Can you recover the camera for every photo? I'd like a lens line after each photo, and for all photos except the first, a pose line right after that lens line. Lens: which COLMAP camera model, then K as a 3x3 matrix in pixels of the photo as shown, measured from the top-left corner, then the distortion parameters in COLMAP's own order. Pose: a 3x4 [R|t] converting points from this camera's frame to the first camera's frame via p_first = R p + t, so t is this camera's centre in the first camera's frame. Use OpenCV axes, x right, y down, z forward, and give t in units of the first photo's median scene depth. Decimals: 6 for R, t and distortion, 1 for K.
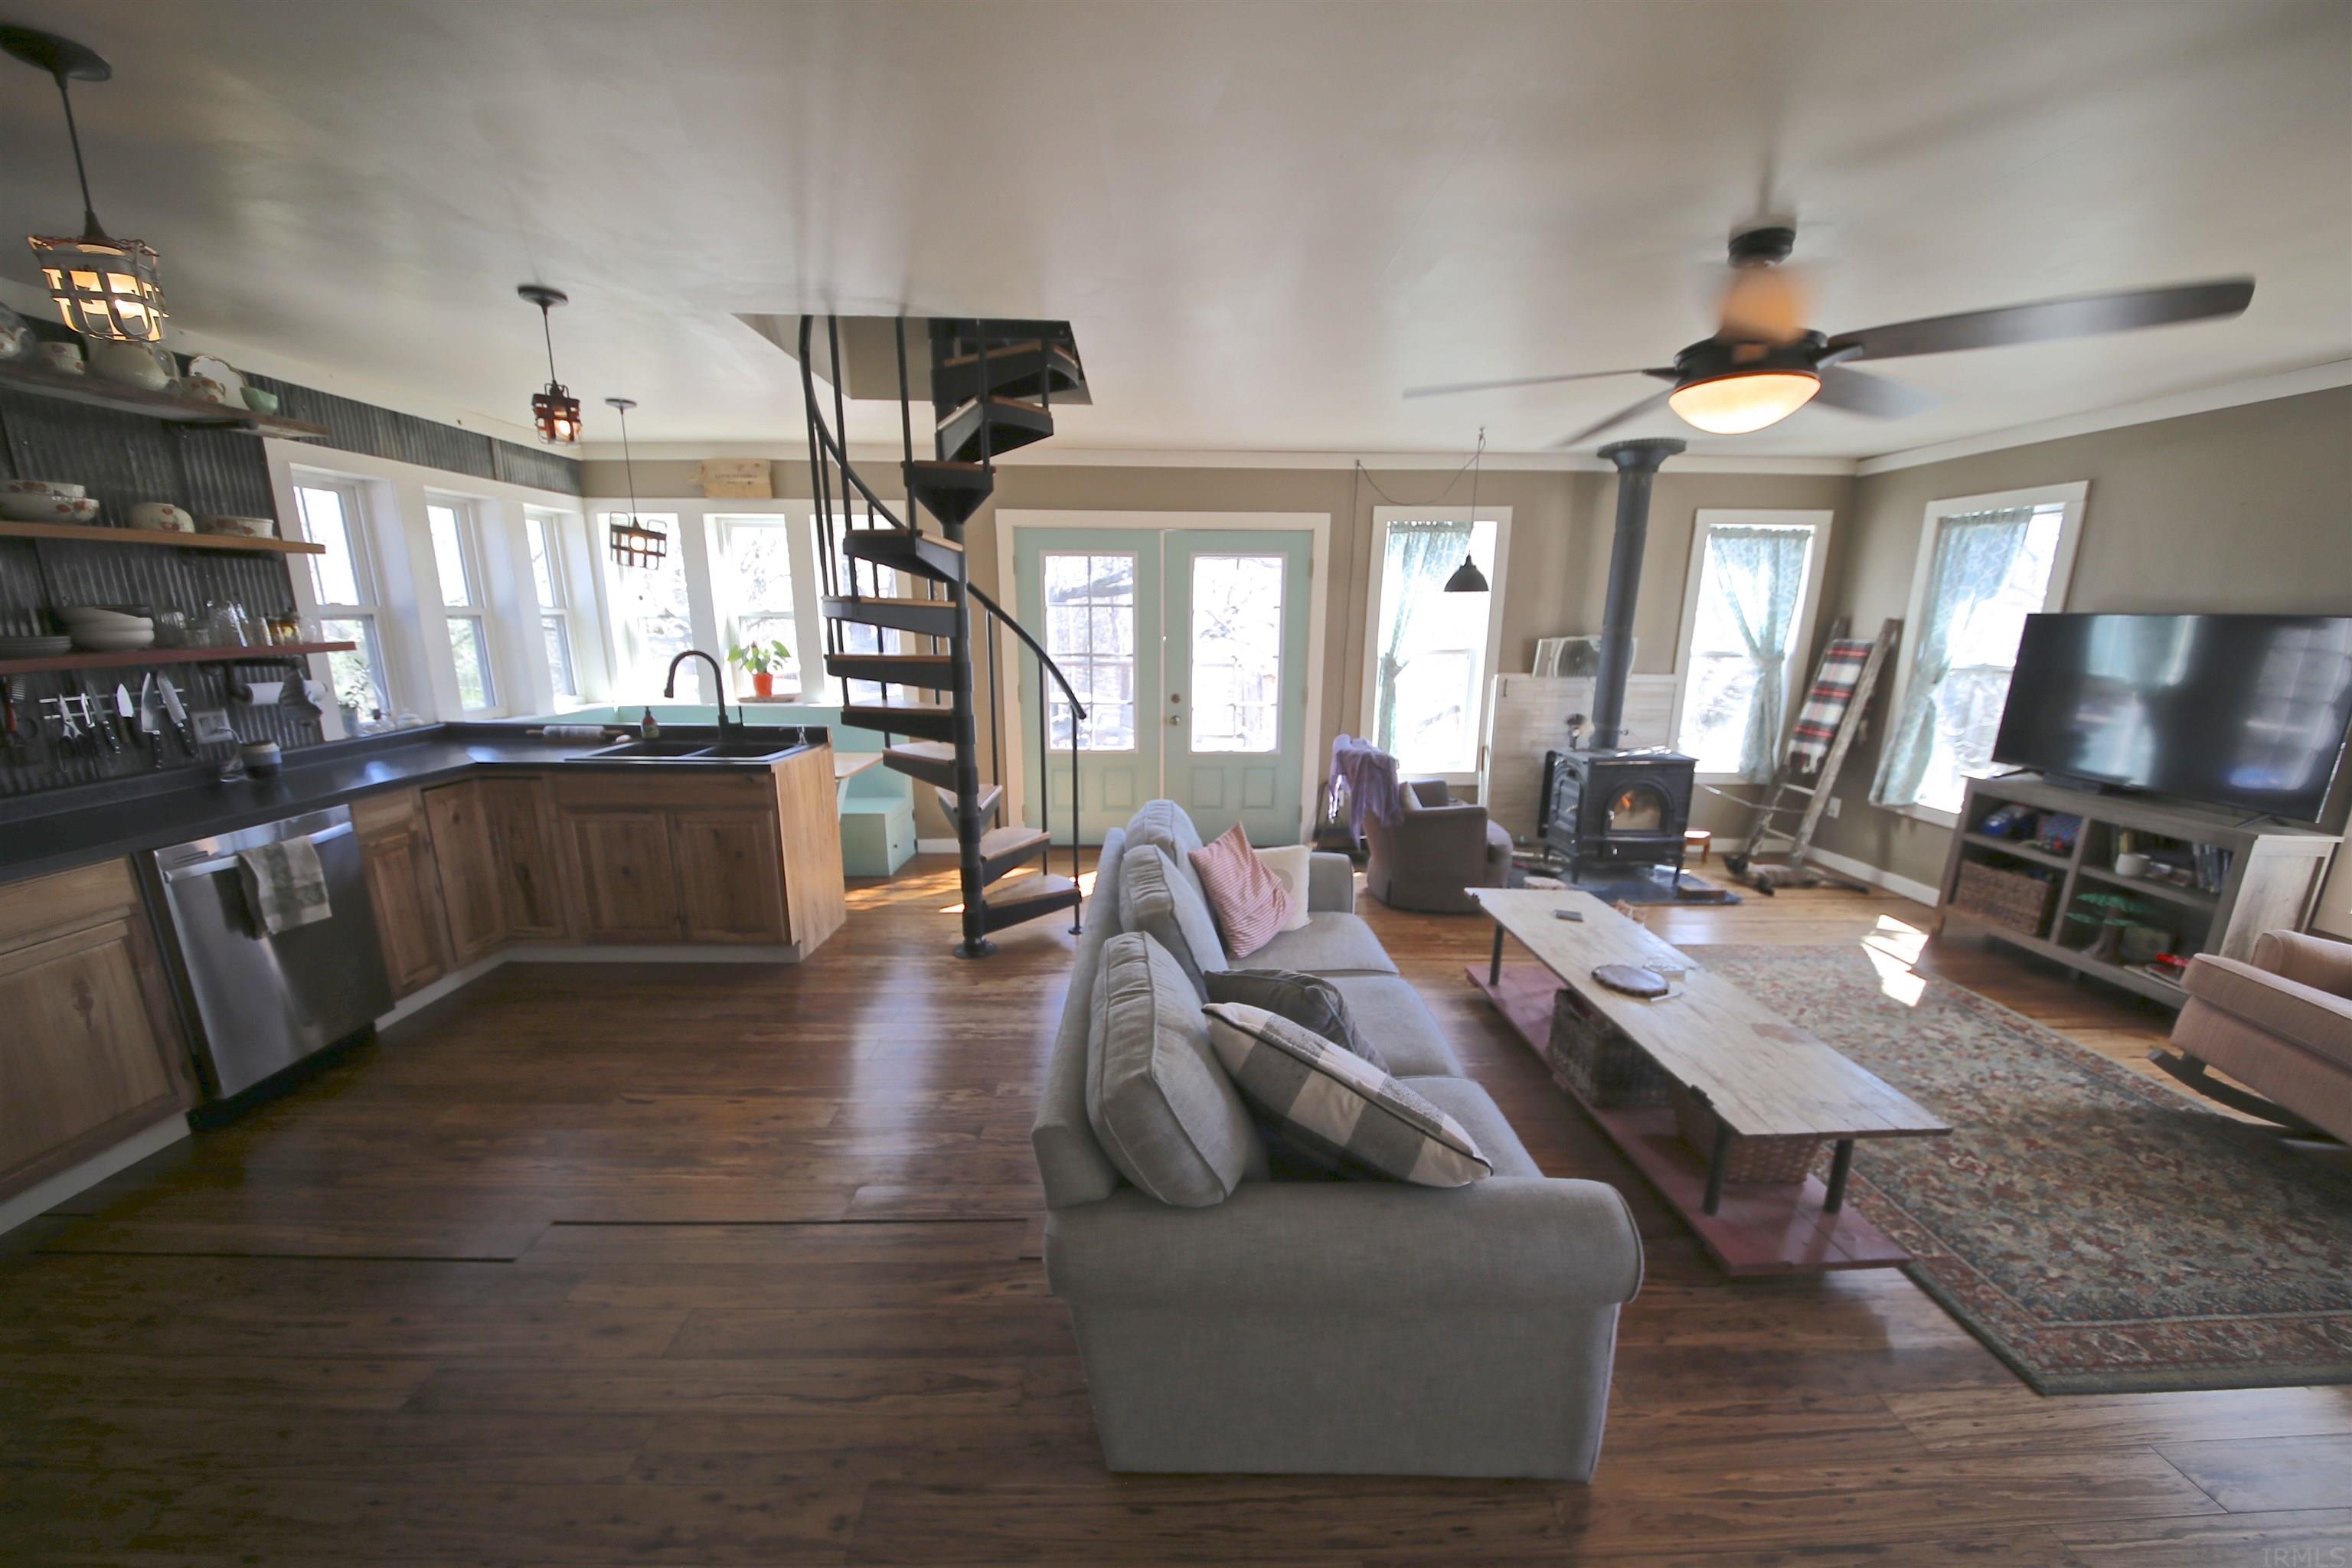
lens RADIAL K [[825.8, 0, 1171.4], [0, 825.8, 818.7], [0, 0, 1]] dist [-0.023555, -0.000209]
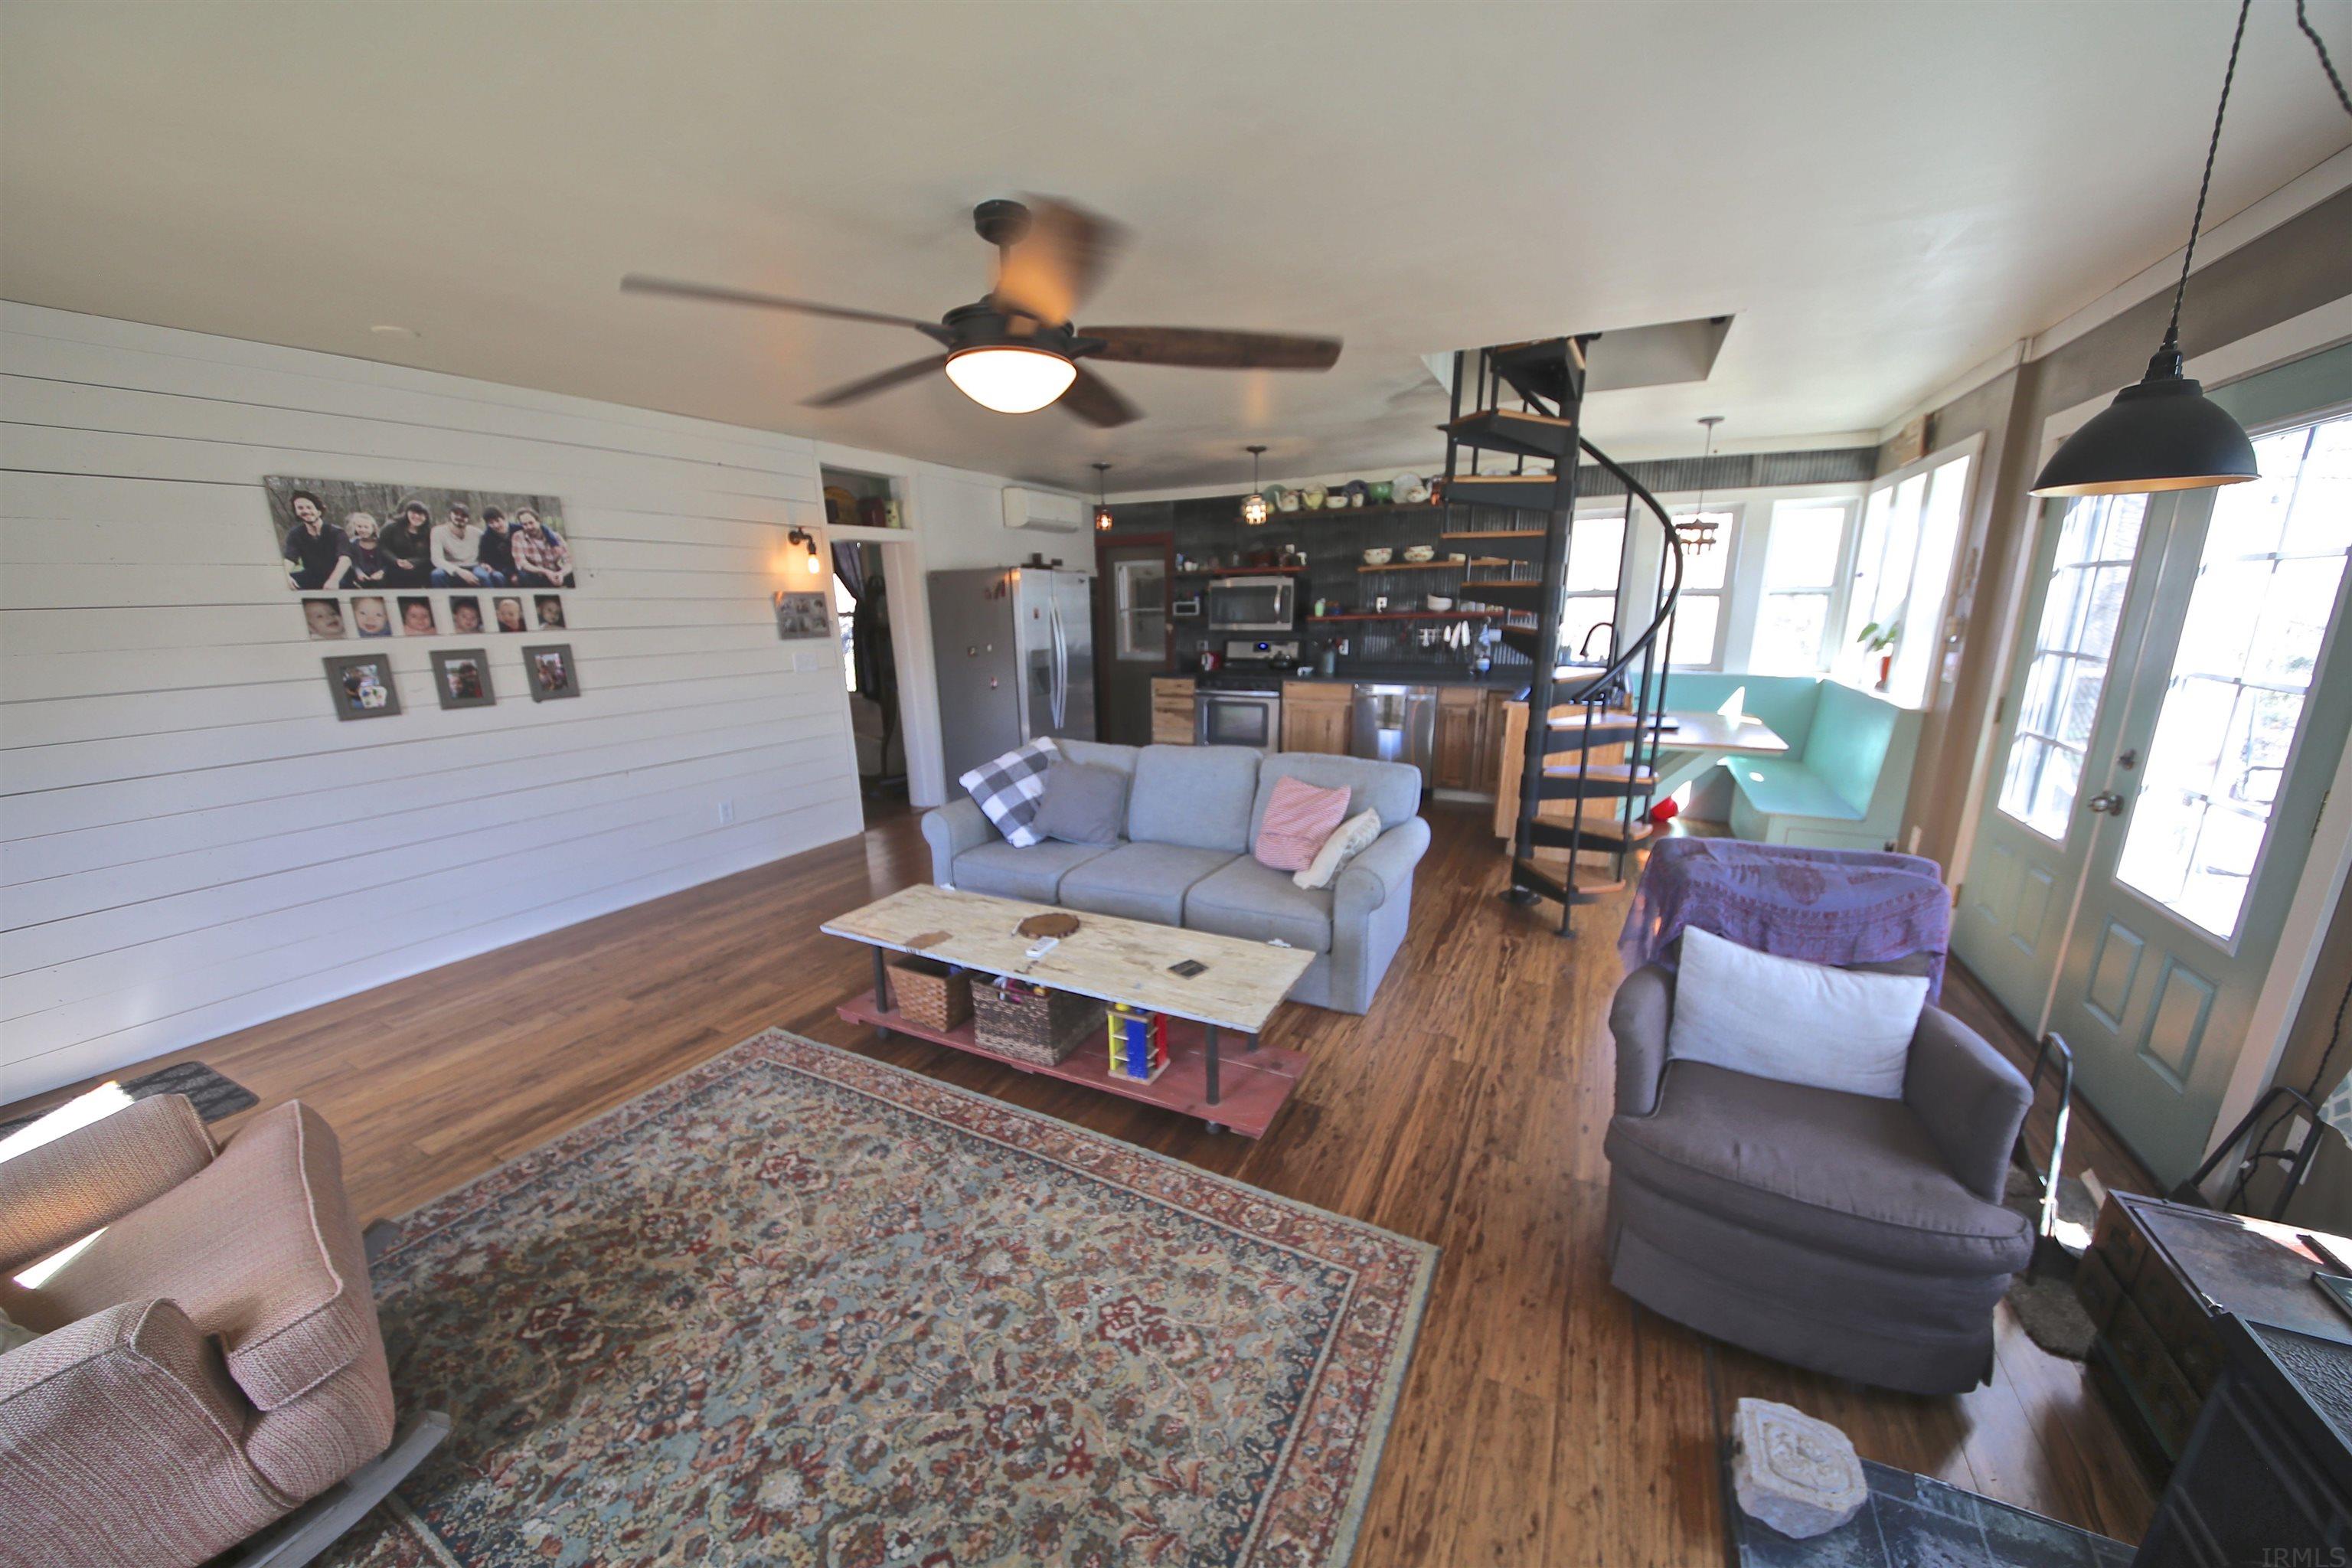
lens RADIAL K [[825.8, 0, 1171.4], [0, 825.8, 818.7], [0, 0, 1]] dist [-0.023555, -0.000209]
pose [[-0.469853, 0.222785, -0.854169, 1.007273], [-0.192882, 0.918337, 0.345620, -0.255244], [0.861414, 0.327145, -0.388512, 1.096966]]
